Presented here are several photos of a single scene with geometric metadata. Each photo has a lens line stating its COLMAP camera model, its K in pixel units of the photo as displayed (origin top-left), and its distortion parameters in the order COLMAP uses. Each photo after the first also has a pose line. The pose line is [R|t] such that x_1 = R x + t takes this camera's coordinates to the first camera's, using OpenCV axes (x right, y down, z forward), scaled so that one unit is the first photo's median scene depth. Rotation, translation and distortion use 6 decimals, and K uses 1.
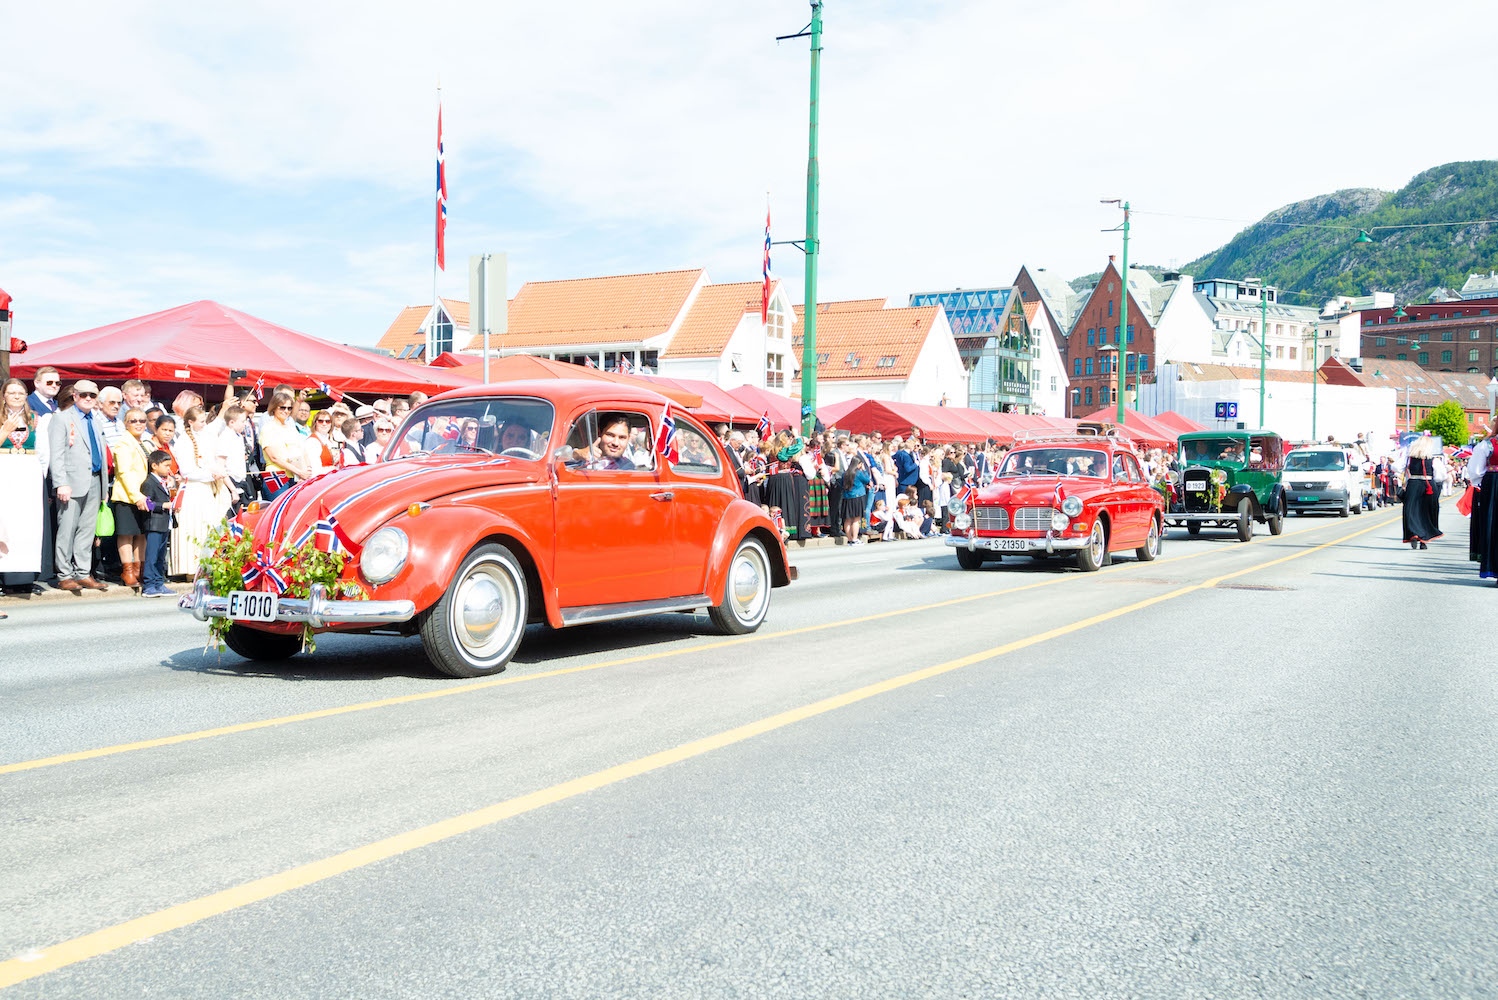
lens RADIAL K [[1418.9, 0, 749.3], [0, 1418.9, 491.4], [0, 0, 1]] dist [0.001397, 0.000000]
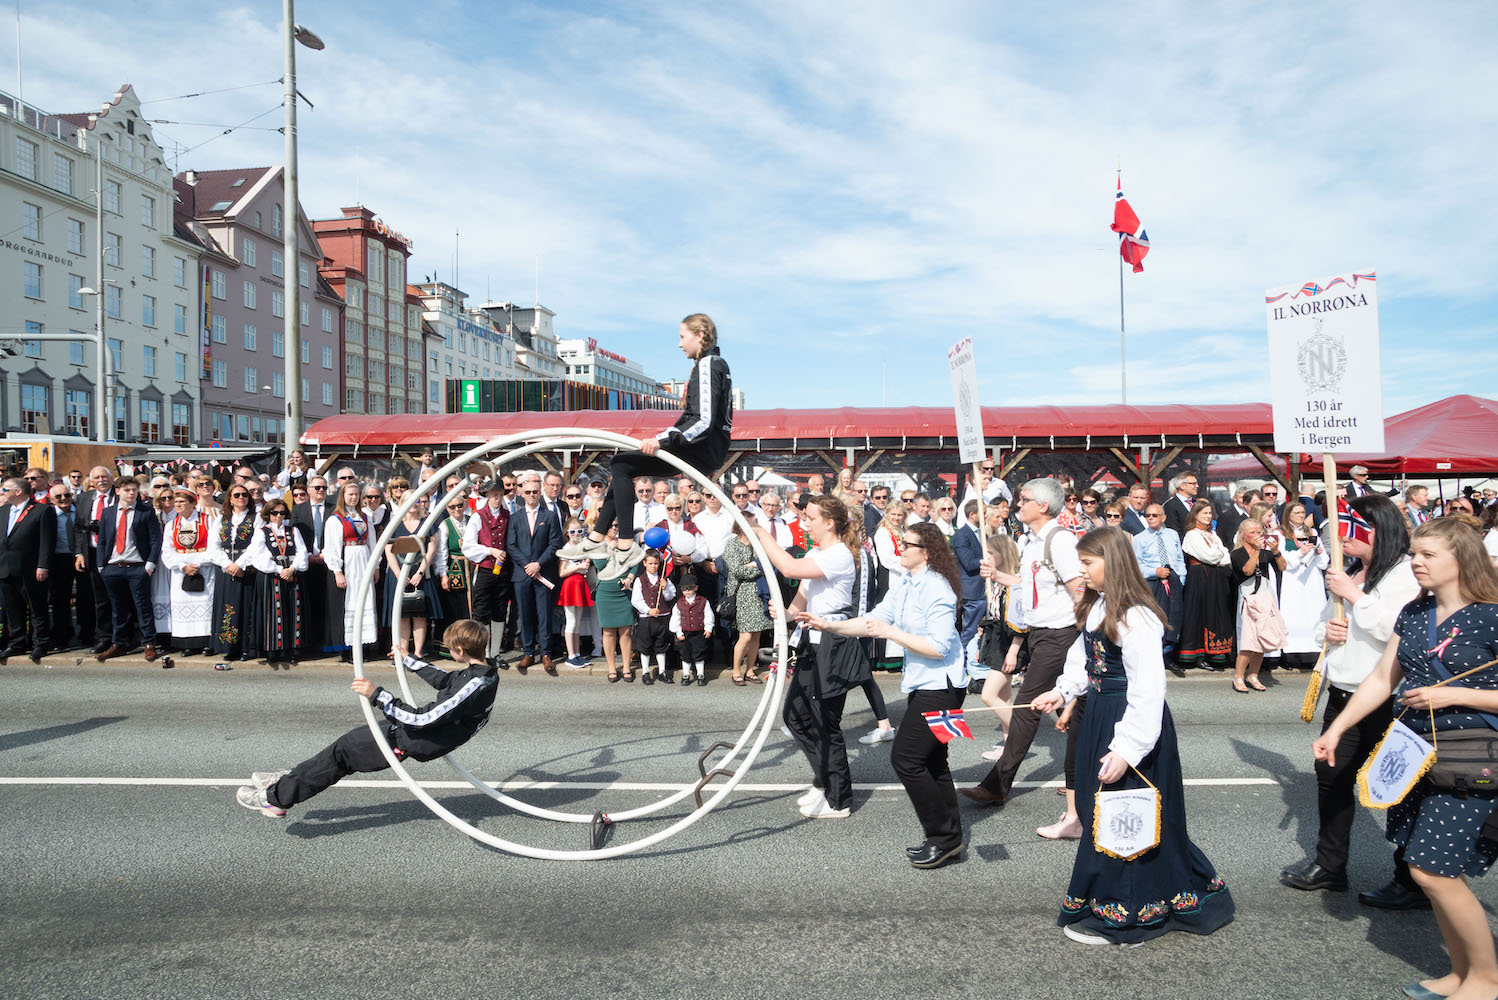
lens RADIAL K [[859.6, 0, 740.8], [0, 859.6, 522.0], [0, 0, 1]] dist [-0.073765, 0.038403]
pose [[0.488605, 0.021241, -0.872246, -0.007340], [0.000266, 0.999700, 0.024494, -0.005504], [0.872505, -0.012200, 0.488453, 0.012582]]
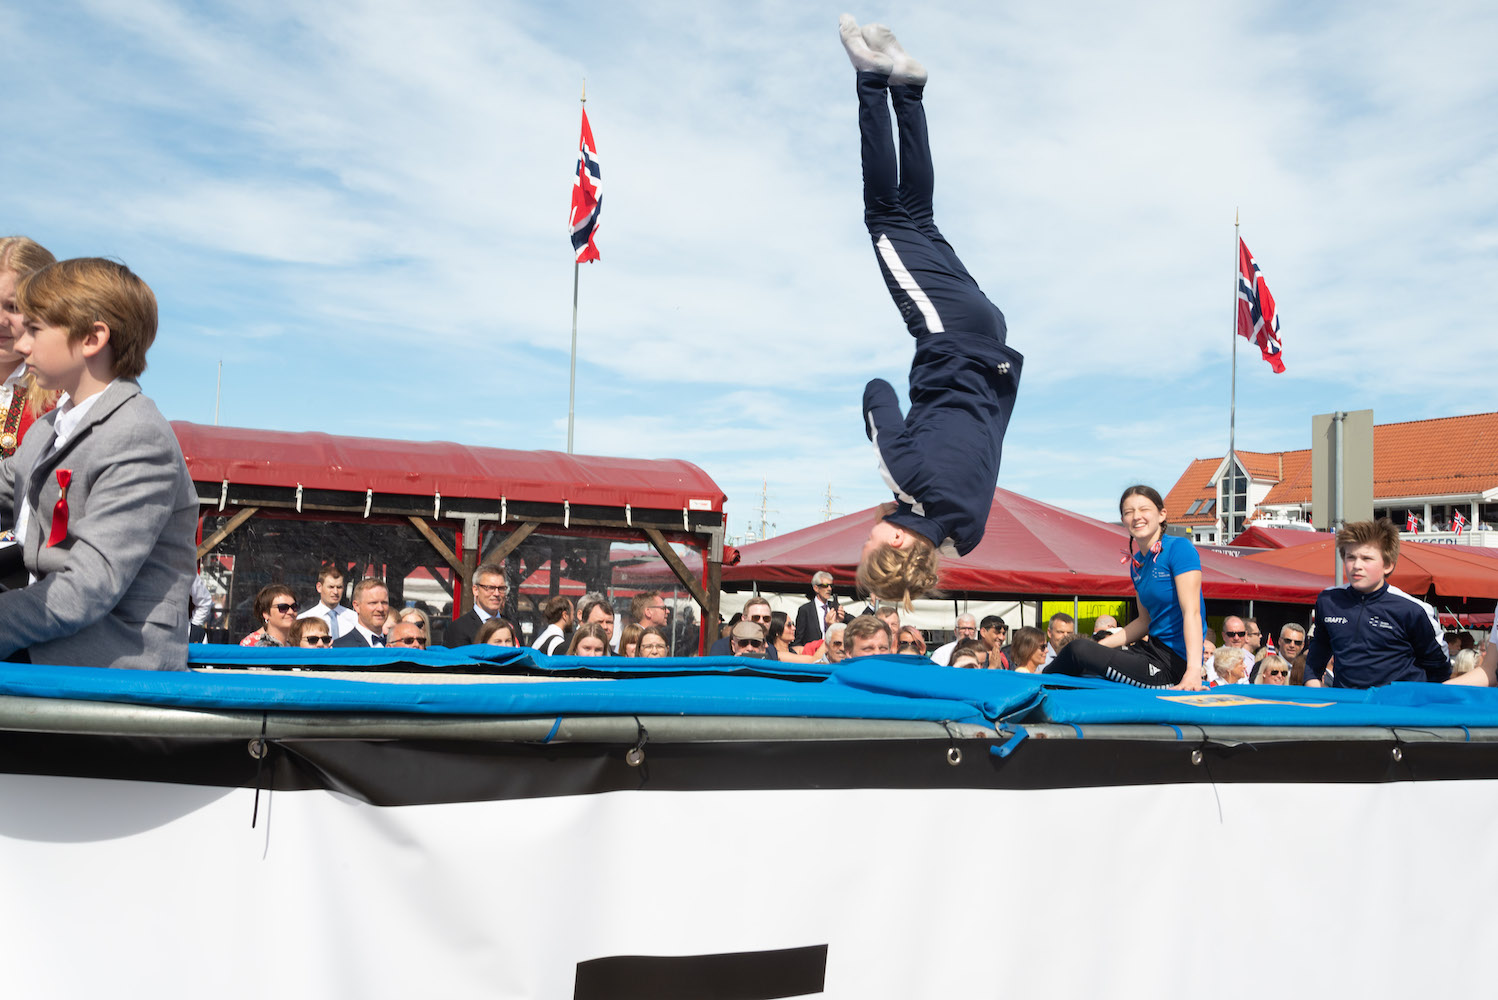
lens RADIAL K [[1418.9, 0, 733.7], [0, 1418.9, 496.8], [0, 0, 1]] dist [0.001397, 0.000000]
pose [[0.854010, -0.015609, -0.520023, -0.008259], [-0.036740, 0.995245, -0.090208, -0.005566], [0.518958, 0.096144, 0.849375, 0.027625]]
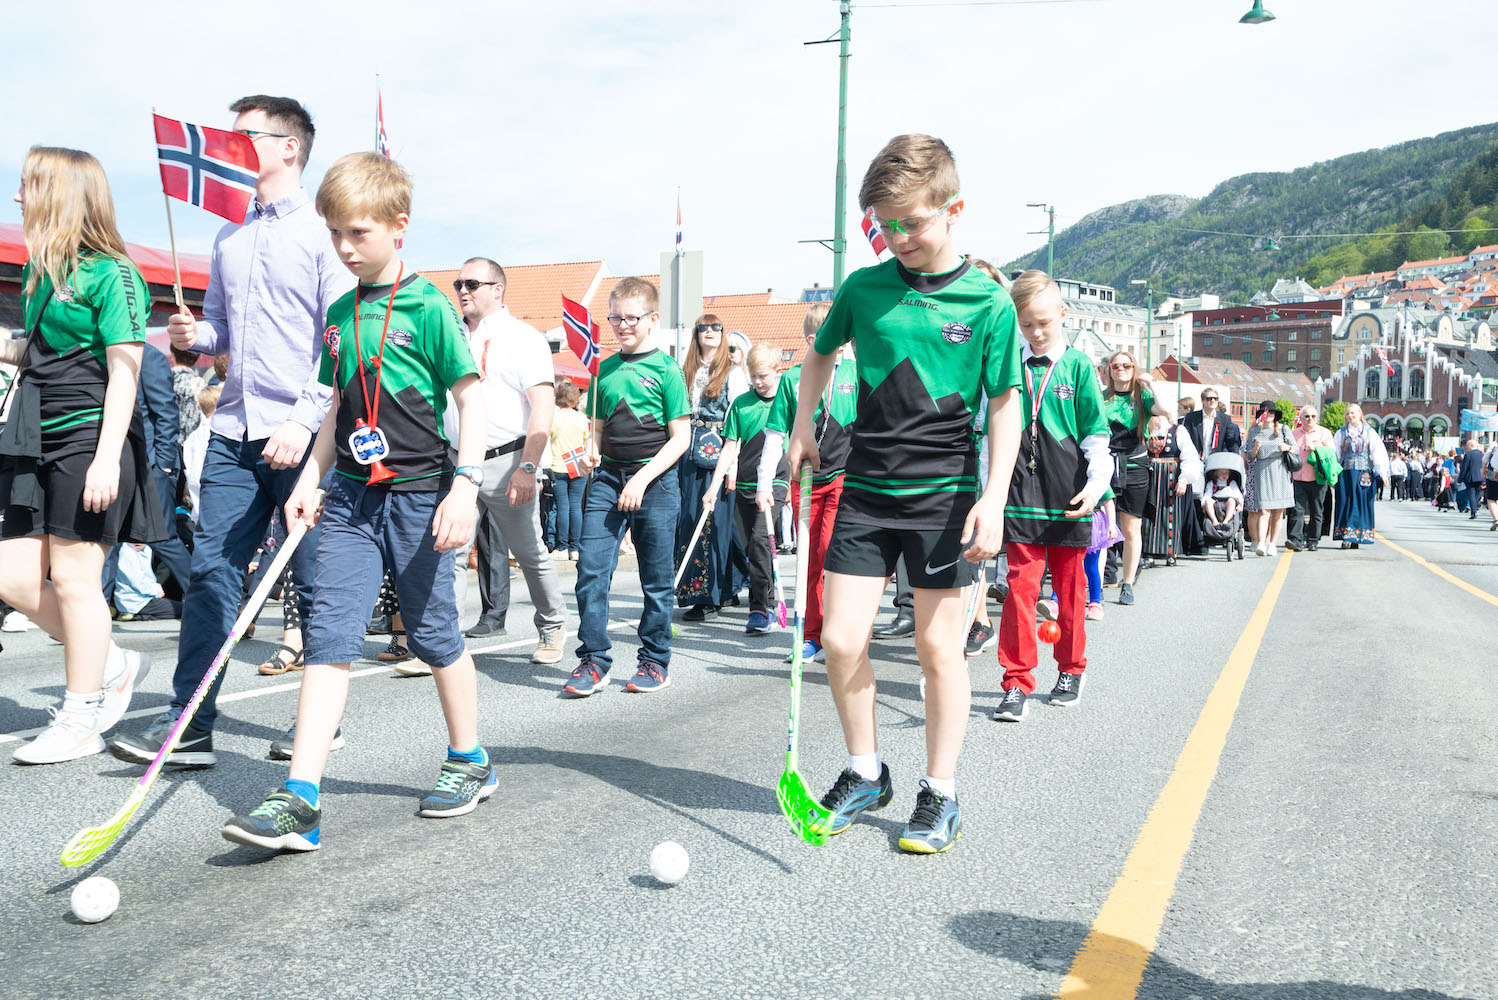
lens RADIAL K [[1418.9, 0, 769.1], [0, 1418.9, 488.1], [0, 0, 1]] dist [0.001397, 0.000000]
pose [[0.991114, 0.000231, 0.133018, -0.027287], [-0.000680, 0.999994, 0.003325, 0.000297], [-0.133016, -0.003385, 0.991108, -0.004408]]
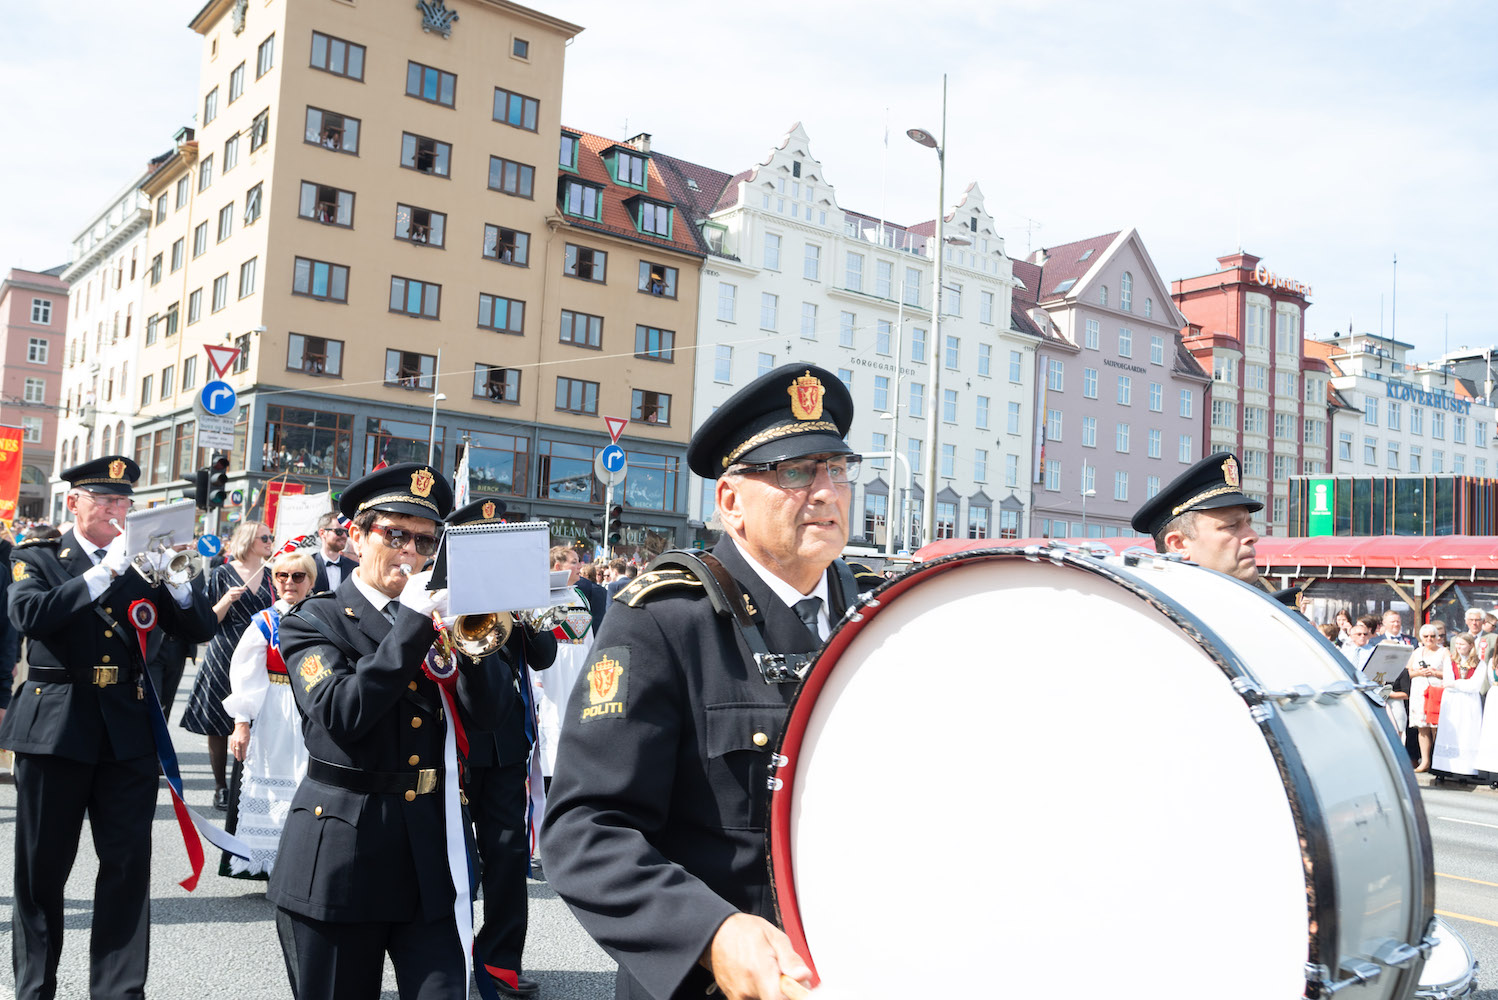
lens RADIAL K [[1329.1, 0, 761.3], [0, 1329.1, 495.7], [0, 0, 1]] dist [-0.044189, 0.109732]
pose [[-0.311768, -0.102589, -0.944604, 0.073379], [-0.067020, 0.994052, -0.085840, -0.003243], [0.947792, 0.036545, -0.316789, 0.050774]]
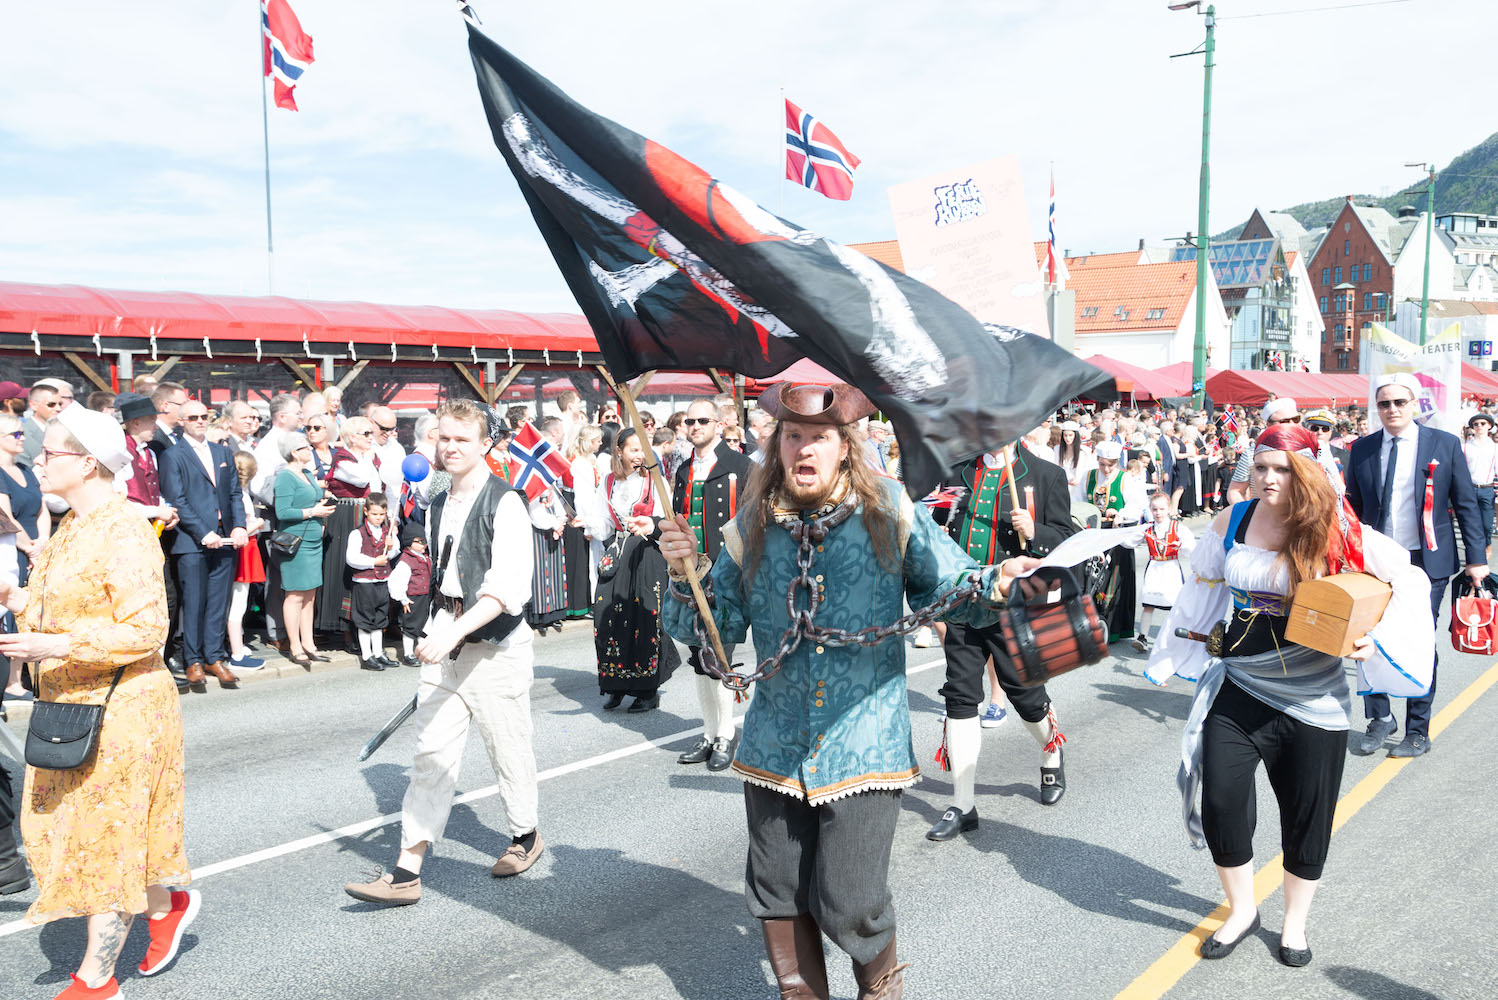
lens RADIAL K [[1329.1, 0, 744.3], [0, 1329.1, 501.3], [0, 0, 1]] dist [-0.044189, 0.109732]
pose [[0.987700, -0.004035, -0.156307, -0.028908], [0.012830, 0.998387, 0.055301, -0.005190], [0.155832, -0.056626, 0.986159, -0.022343]]
